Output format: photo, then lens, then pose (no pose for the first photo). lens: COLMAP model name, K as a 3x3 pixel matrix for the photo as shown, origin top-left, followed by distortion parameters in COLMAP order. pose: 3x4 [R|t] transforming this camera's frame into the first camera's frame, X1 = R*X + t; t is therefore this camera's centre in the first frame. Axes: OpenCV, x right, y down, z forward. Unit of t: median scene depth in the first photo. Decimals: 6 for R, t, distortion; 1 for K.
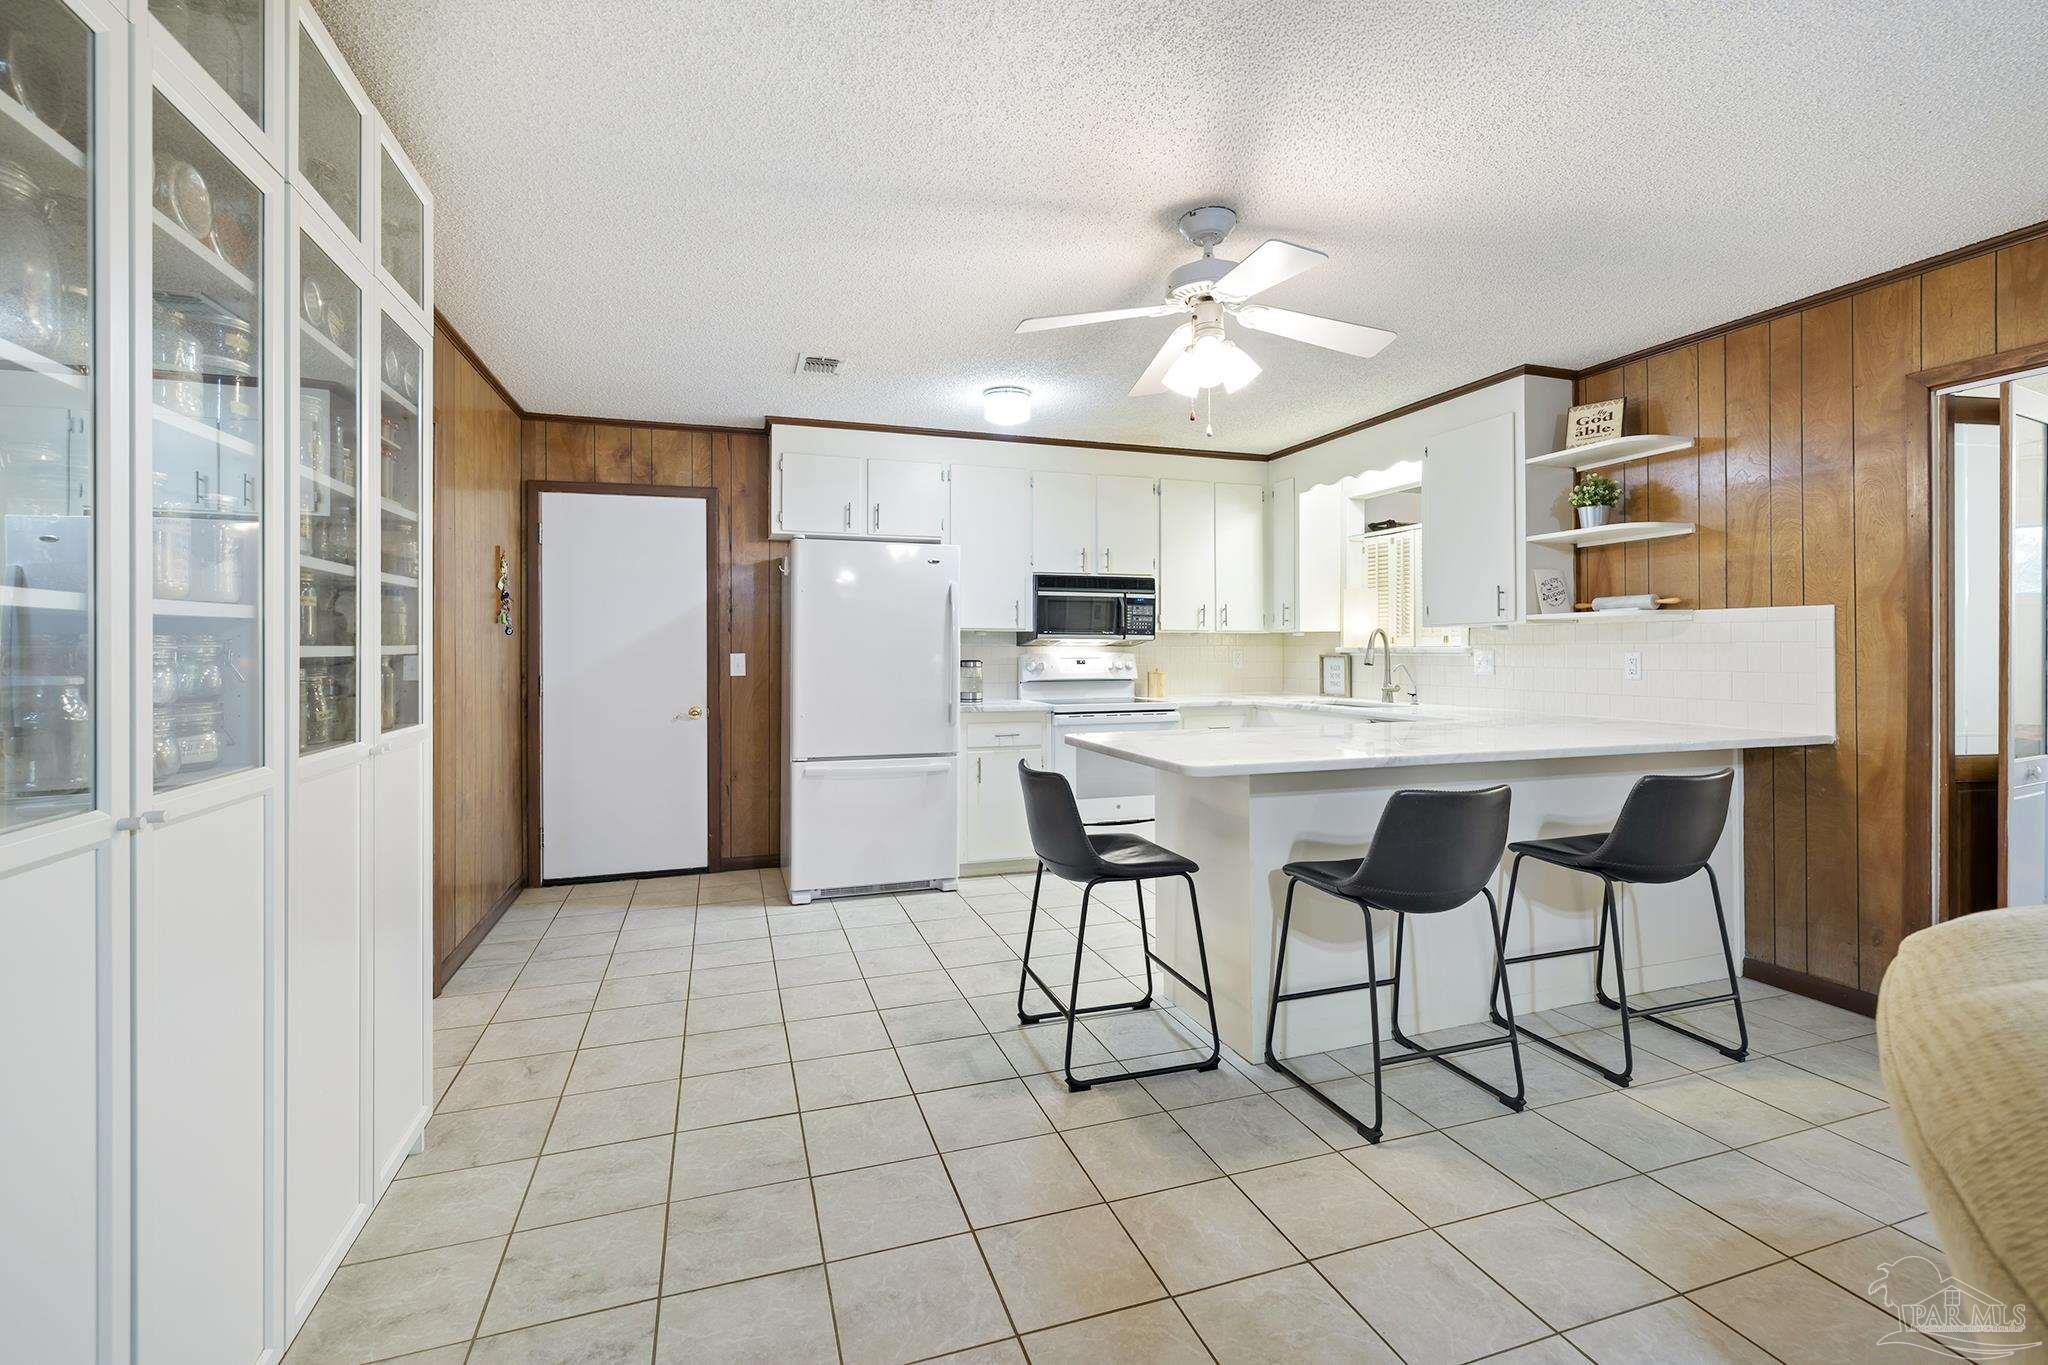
lens RADIAL K [[904.1, 0, 1028.7], [0, 904.1, 644.7], [0, 0, 1]] dist [0.002613, 0.000134]
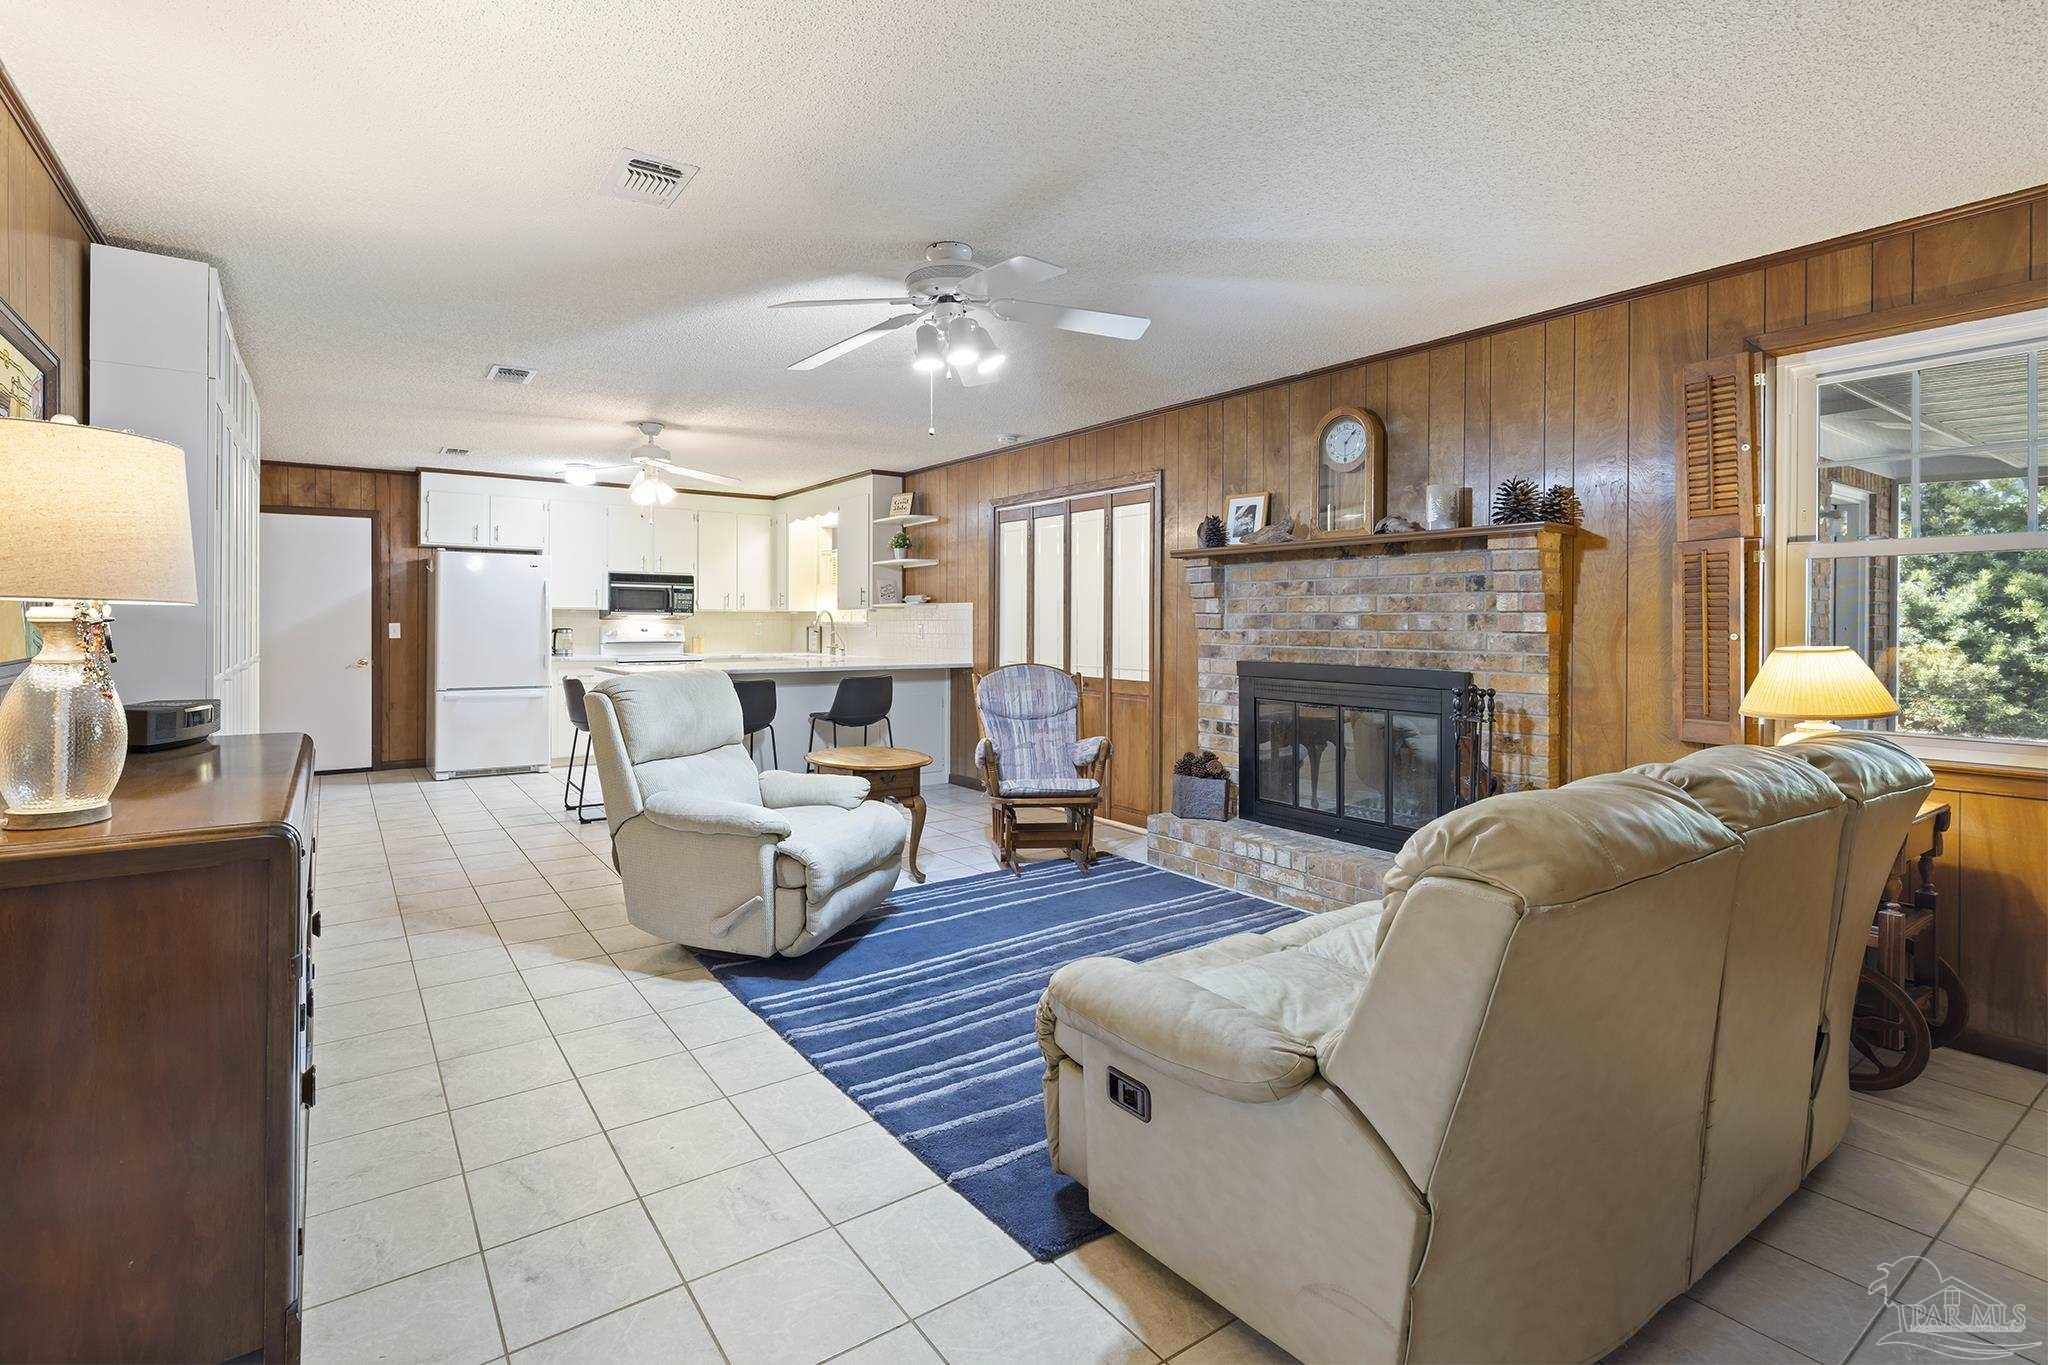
lens RADIAL K [[921.7, 0, 927.5], [0, 921.7, 629.6], [0, 0, 1]] dist [0.000917, -0.000037]
pose [[0.970020, 0.004594, 0.242982, 0.164217], [-0.007191, 0.999926, 0.009799, -0.000541], [-0.242919, -0.011253, 0.969981, -0.704912]]
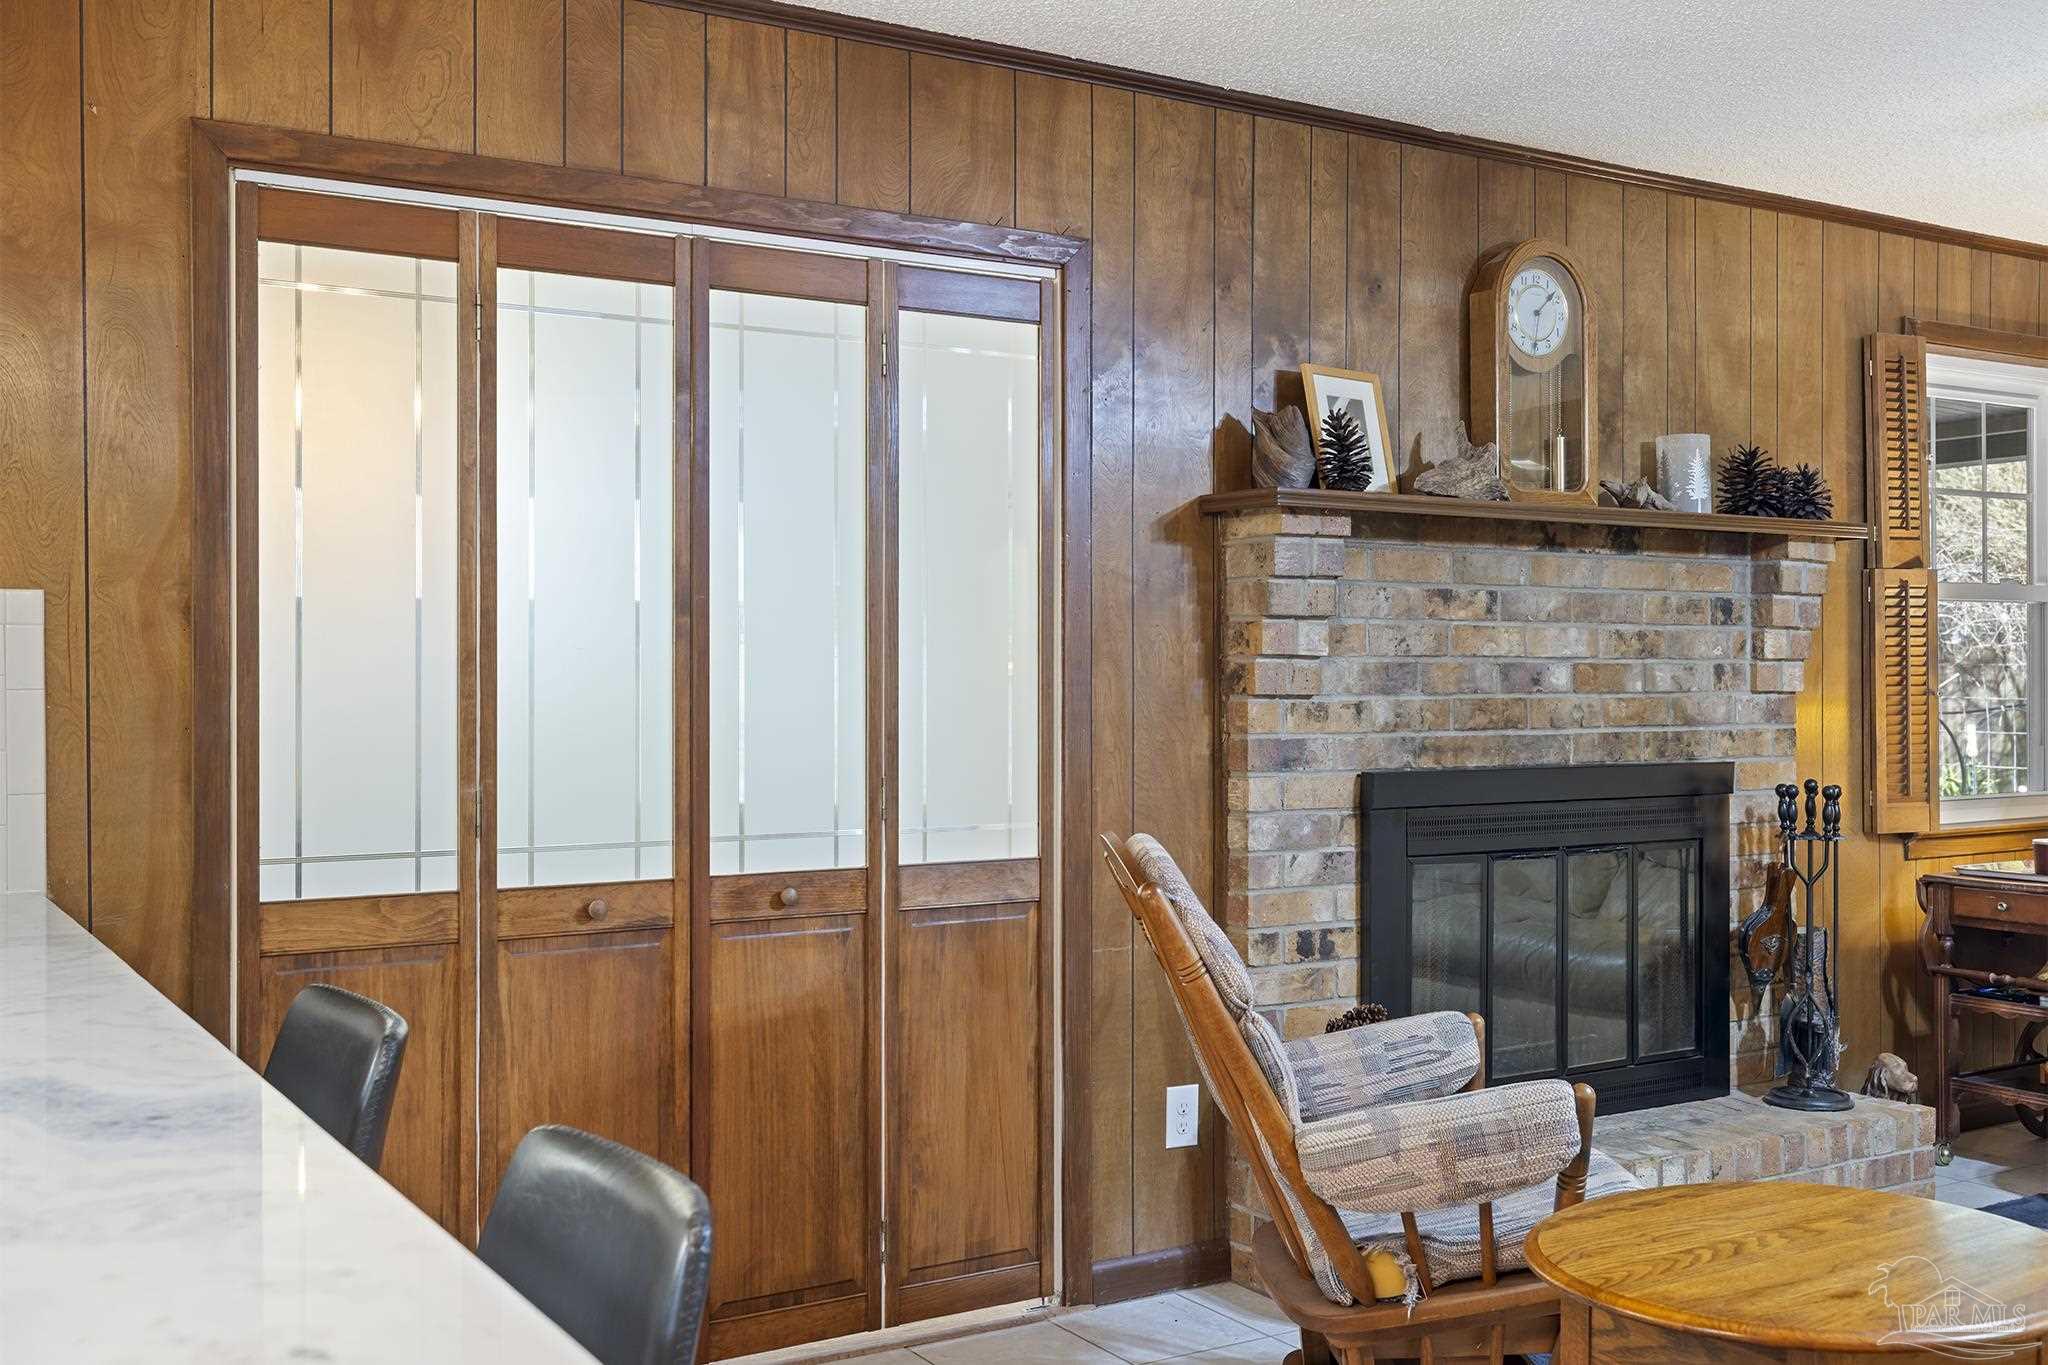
lens RADIAL K [[1996.3, 0, 1024.0], [0, 1996.3, 682.5], [0, 0, 1]] dist [-0.002617, 0.010333]
pose [[-0.220884, -0.000187, 0.975300, -0.093957], [0.000167, 1.000000, 0.000230, 0.000019], [-0.975300, 0.000214, -0.220884, 0.488337]]
